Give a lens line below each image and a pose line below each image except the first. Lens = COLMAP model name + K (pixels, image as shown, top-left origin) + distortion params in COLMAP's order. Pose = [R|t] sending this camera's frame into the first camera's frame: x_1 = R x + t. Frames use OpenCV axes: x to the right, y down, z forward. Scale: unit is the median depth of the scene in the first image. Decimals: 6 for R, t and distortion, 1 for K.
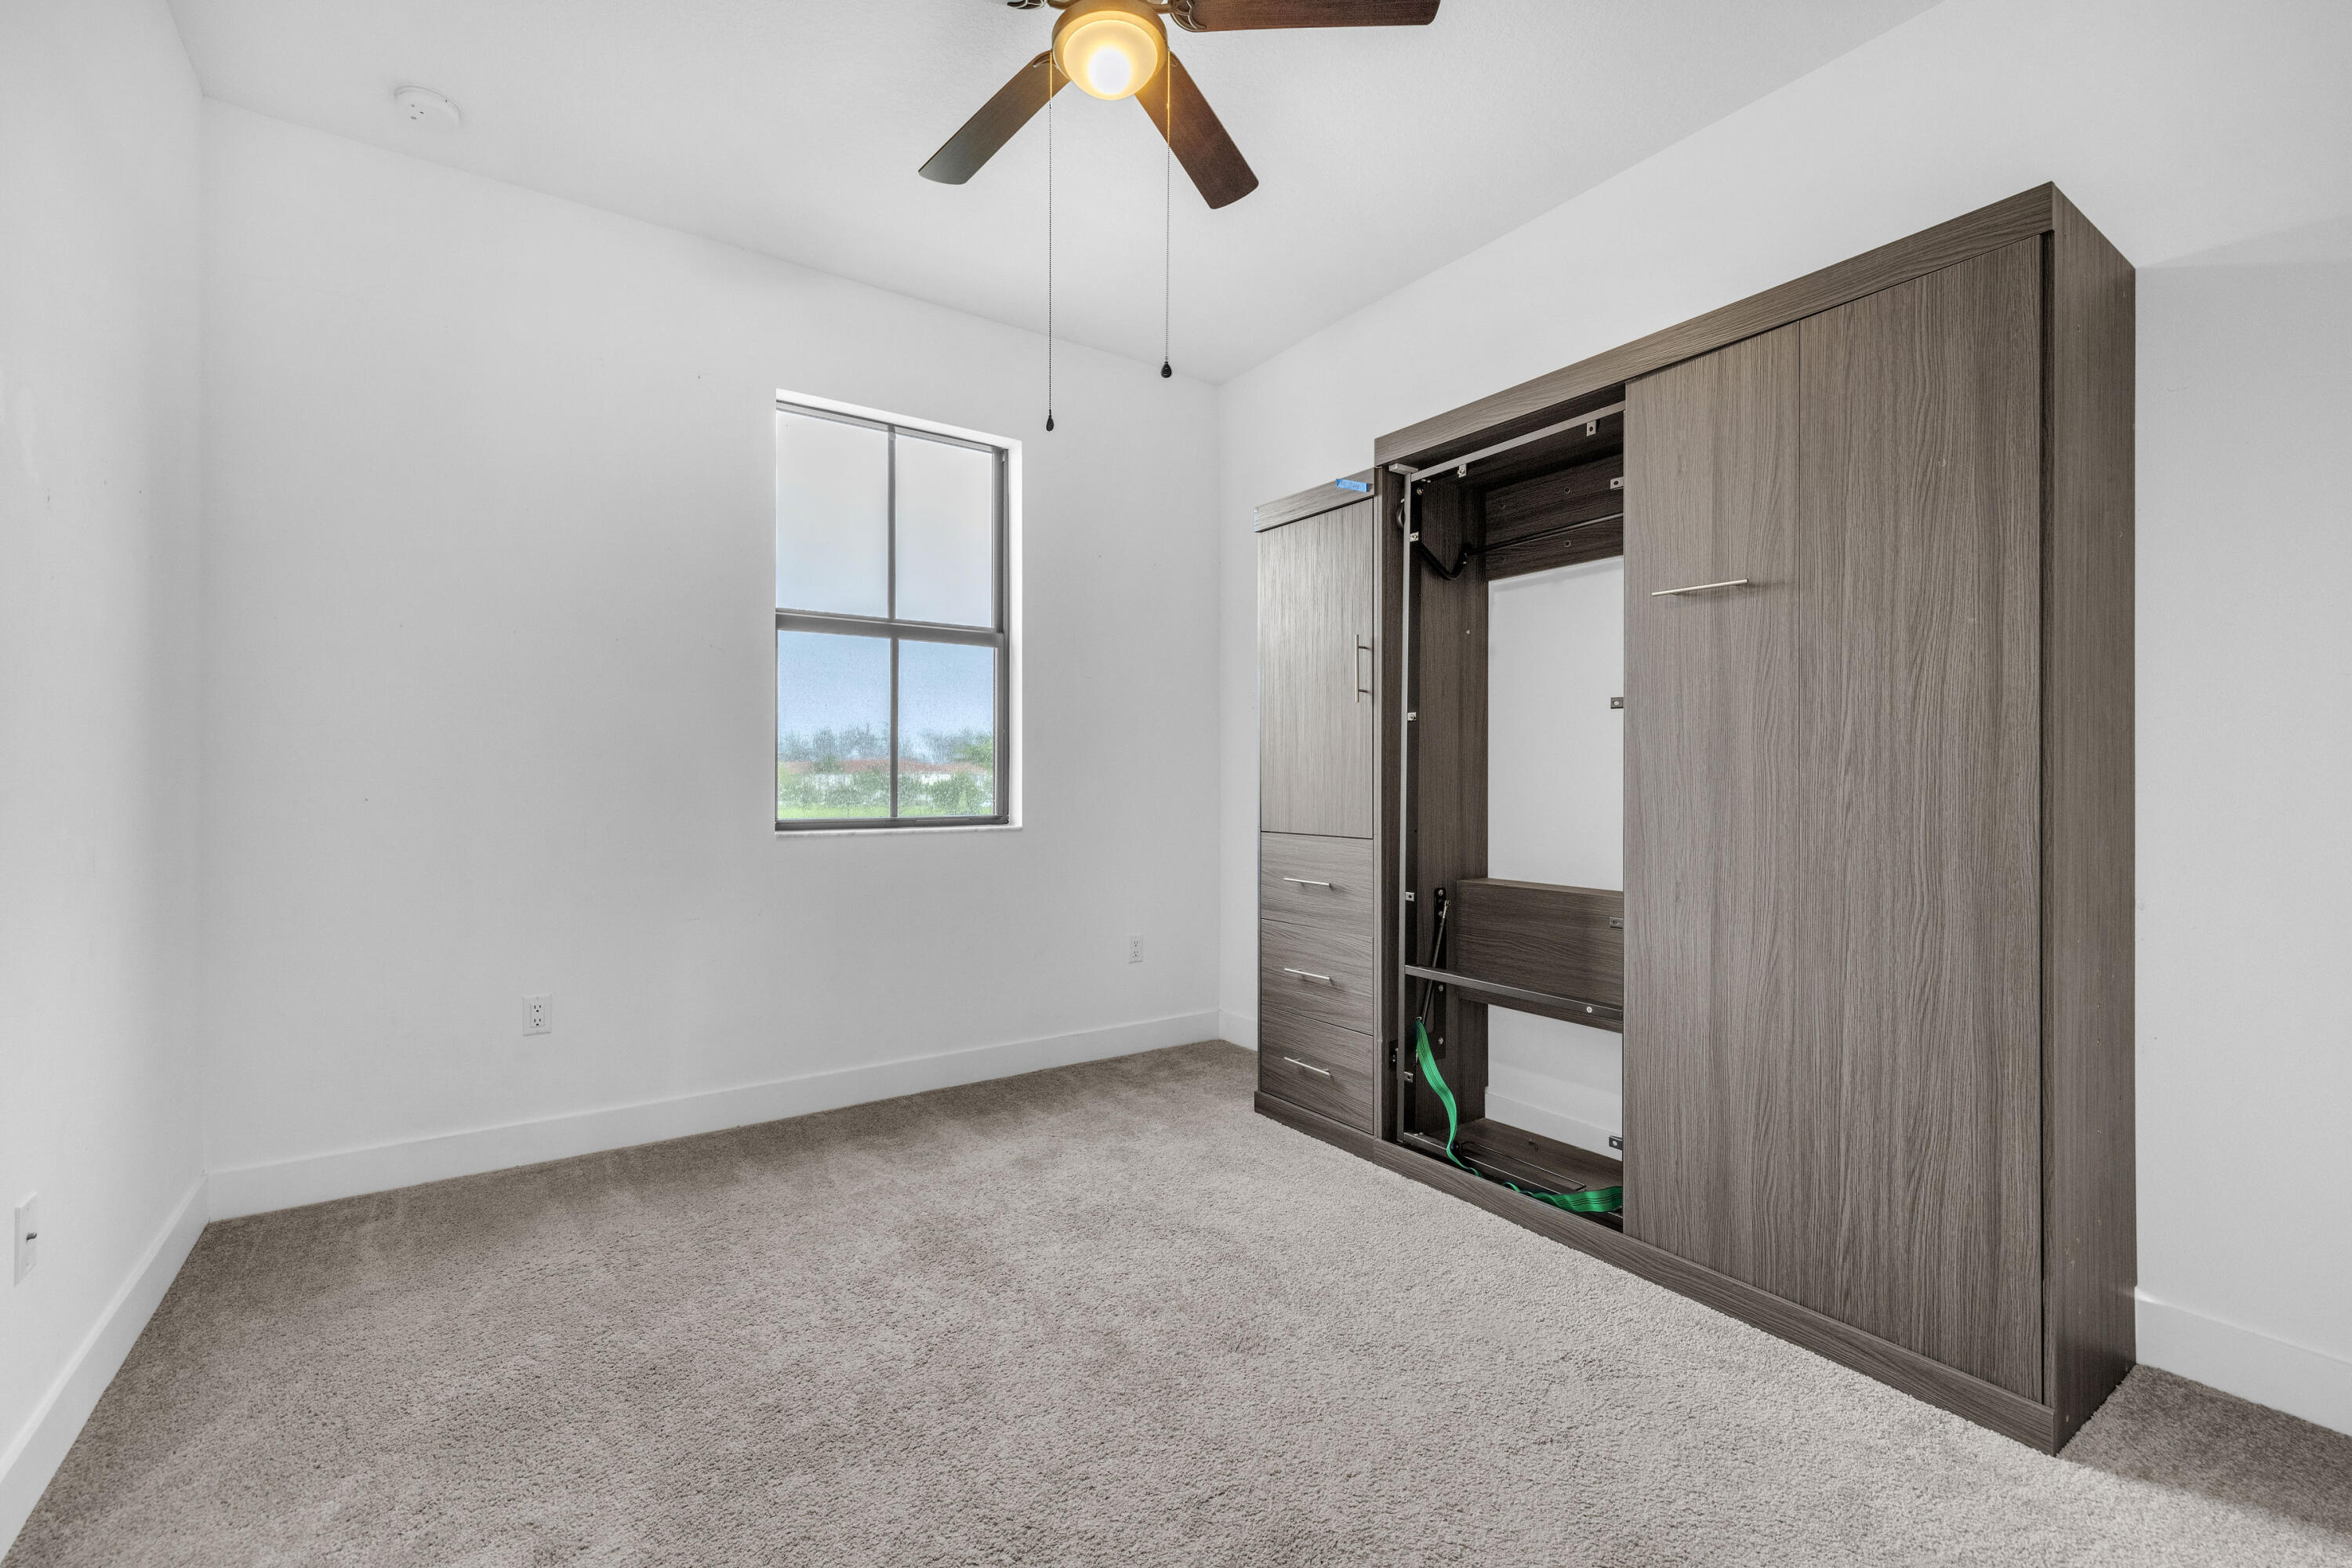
lens RADIAL K [[997.5, 0, 1170.9], [0, 997.5, 769.6], [0, 0, 1]] dist [0.000407, 0.000782]
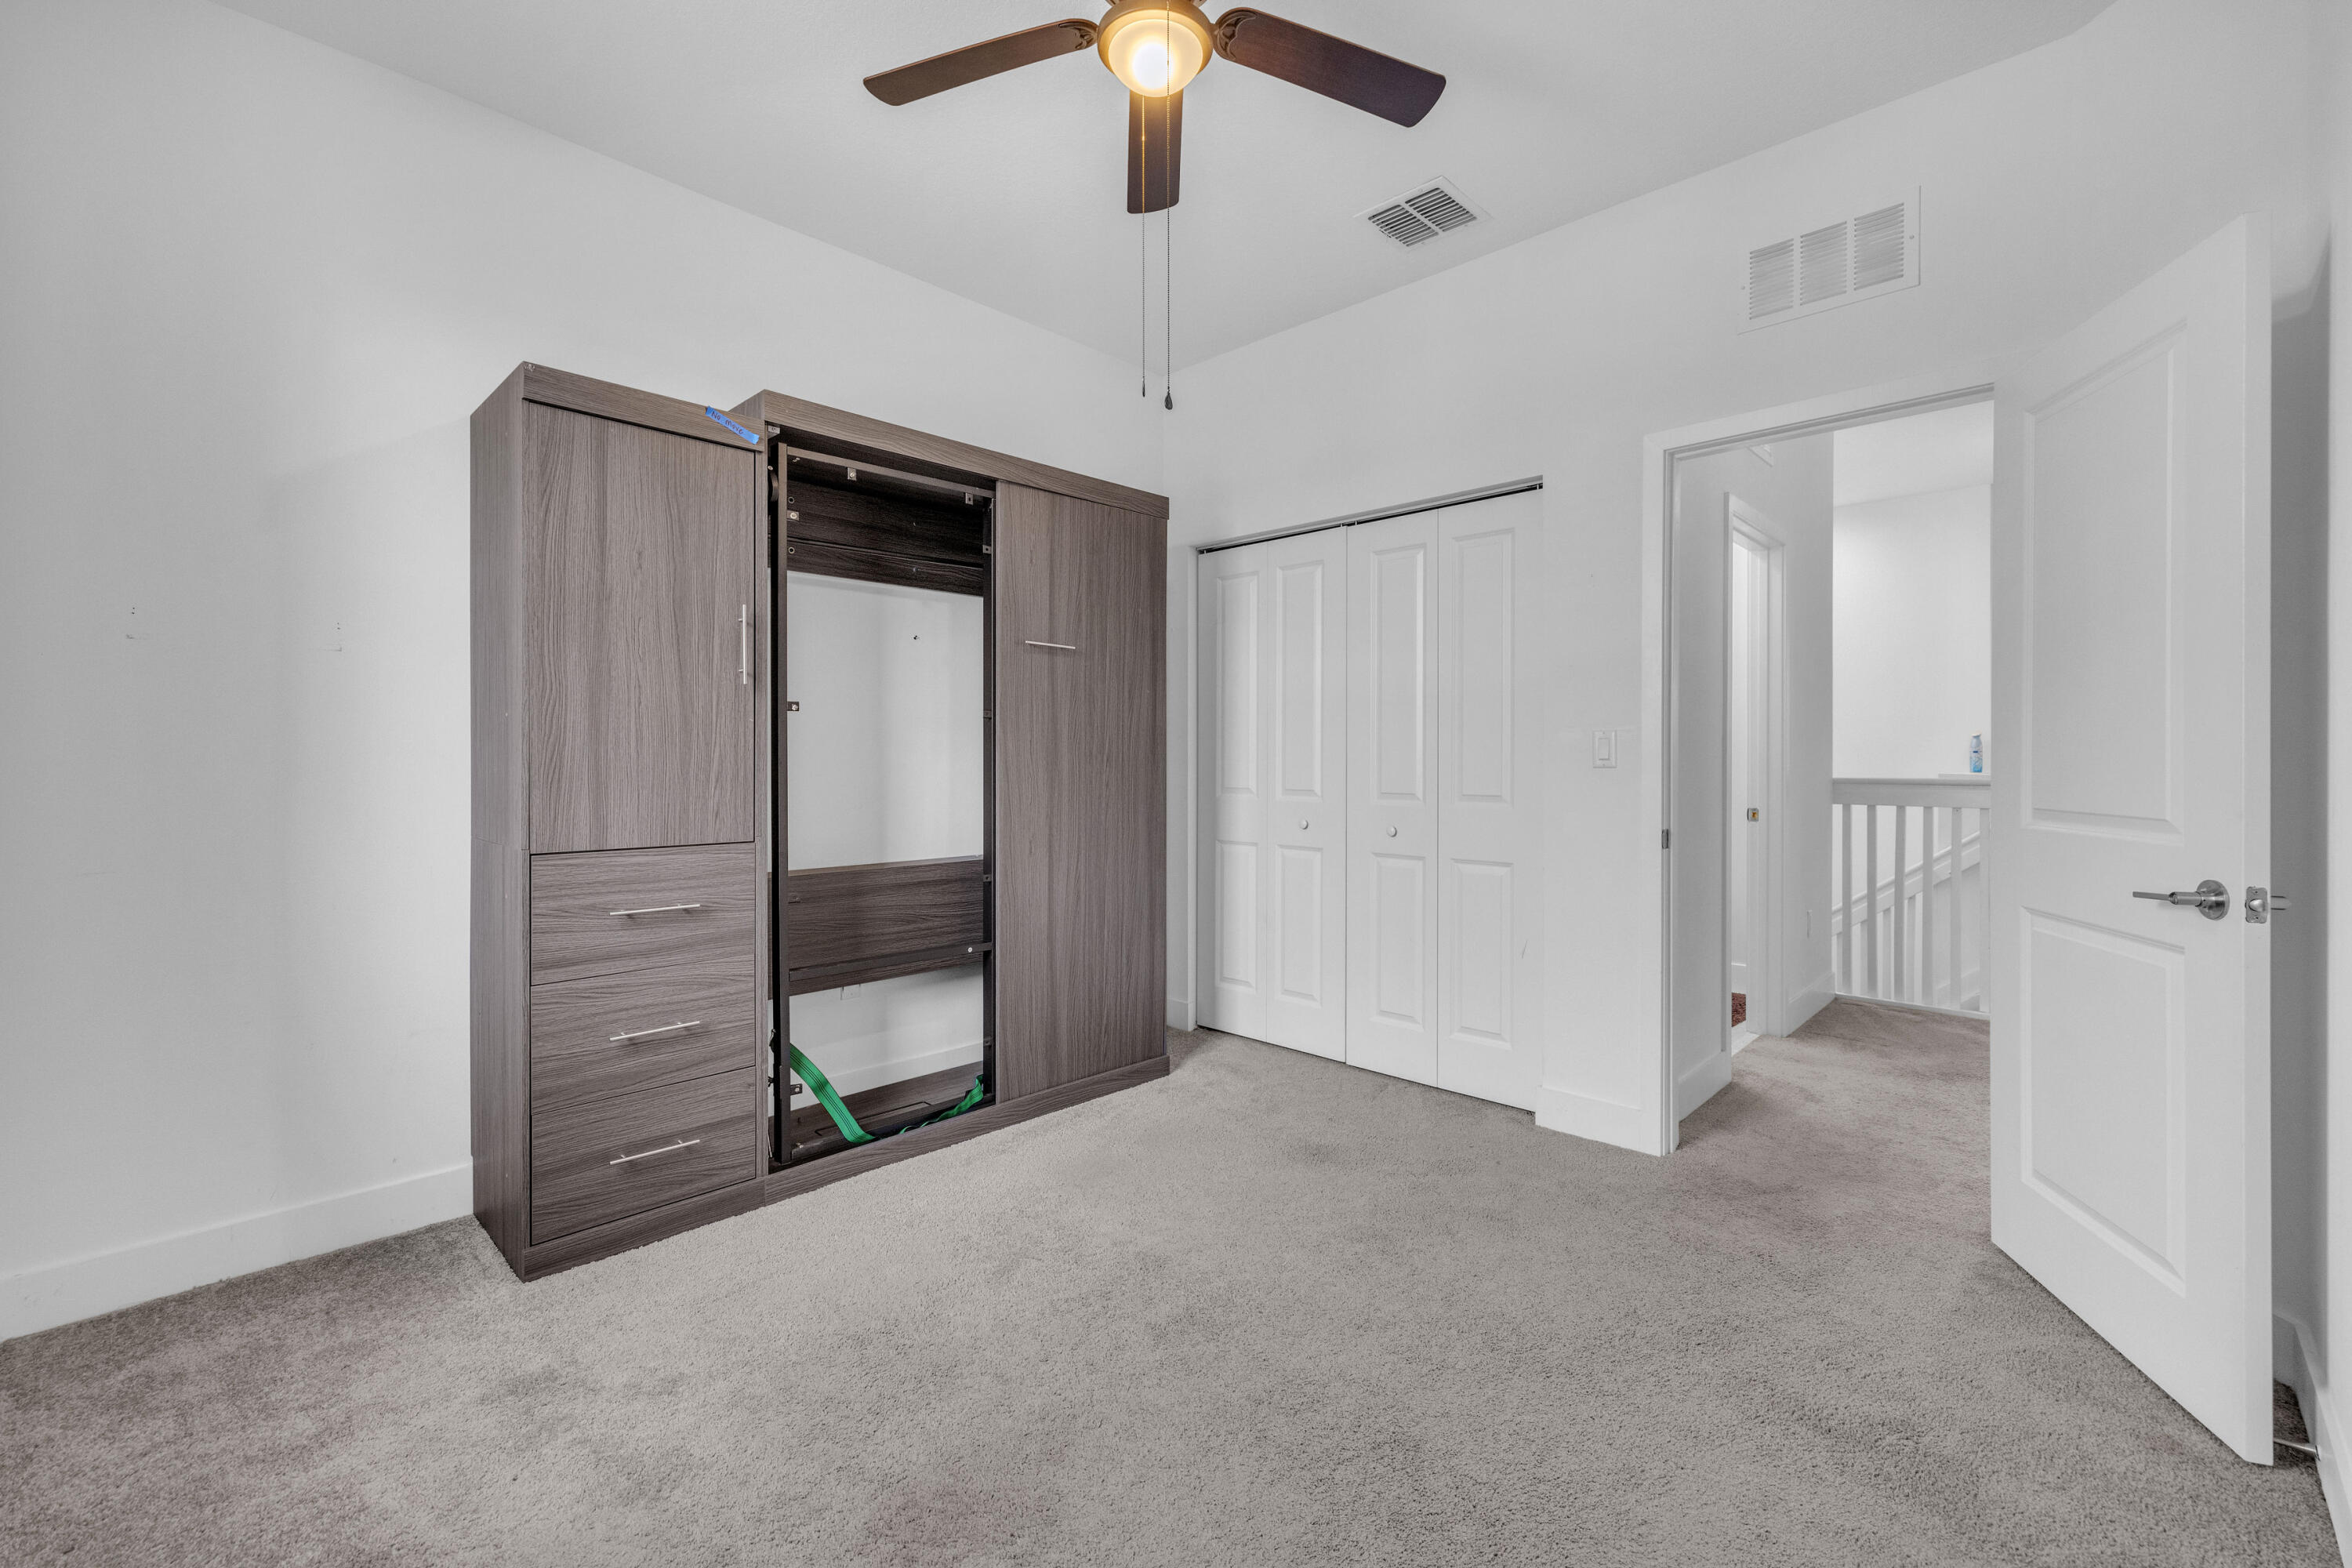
lens RADIAL K [[997.5, 0, 1170.9], [0, 997.5, 769.6], [0, 0, 1]] dist [0.000407, 0.000782]
pose [[-0.195061, -0.002457, 0.980788, -0.970186], [-0.002338, 0.999995, 0.002040, 0.004753], [-0.980788, -0.001895, -0.195065, 1.079004]]
